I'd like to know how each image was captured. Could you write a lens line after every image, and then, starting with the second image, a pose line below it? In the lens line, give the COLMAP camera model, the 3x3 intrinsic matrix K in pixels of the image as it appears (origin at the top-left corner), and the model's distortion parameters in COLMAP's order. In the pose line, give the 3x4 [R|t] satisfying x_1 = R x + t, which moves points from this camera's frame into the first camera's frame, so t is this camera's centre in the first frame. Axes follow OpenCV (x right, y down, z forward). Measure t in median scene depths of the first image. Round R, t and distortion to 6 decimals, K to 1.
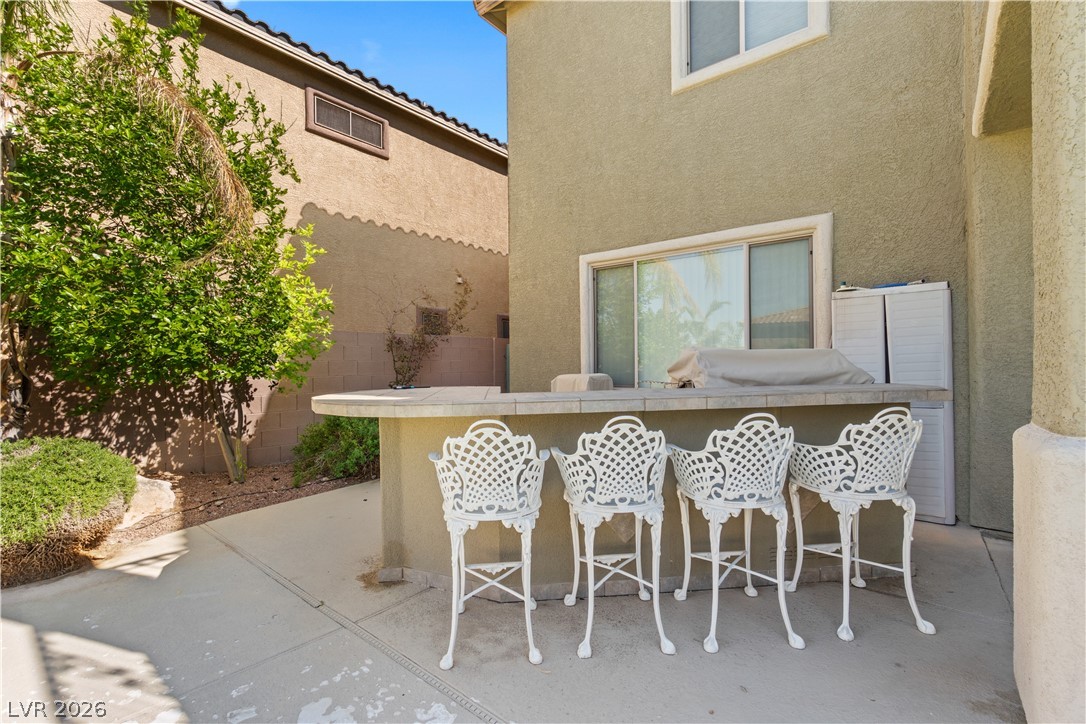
lens RADIAL K [[486.2, 0, 543.6], [0, 486.2, 369.3], [0, 0, 1]] dist [-0.001246, -0.000177]
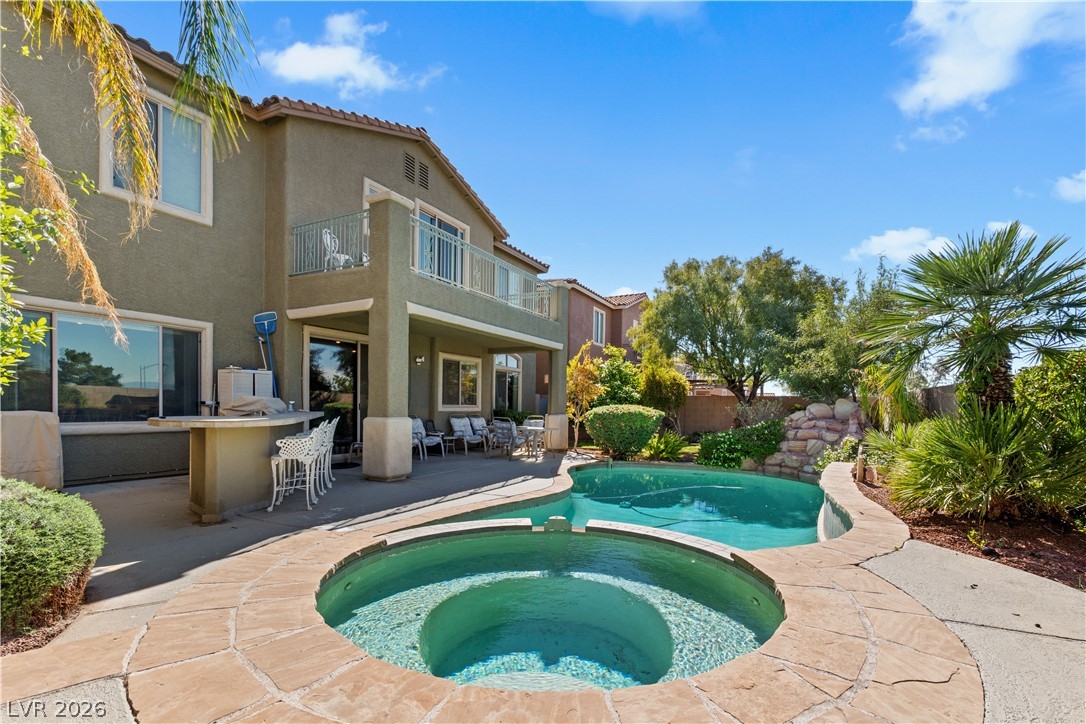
lens RADIAL K [[486.2, 0, 543.6], [0, 486.2, 369.3], [0, 0, 1]] dist [-0.001246, -0.000177]
pose [[-0.203886, 0.079359, 0.975773, -1.609211], [0.001379, 0.996731, -0.080775, 0.009583], [-0.978994, -0.015123, -0.203329, 0.138246]]
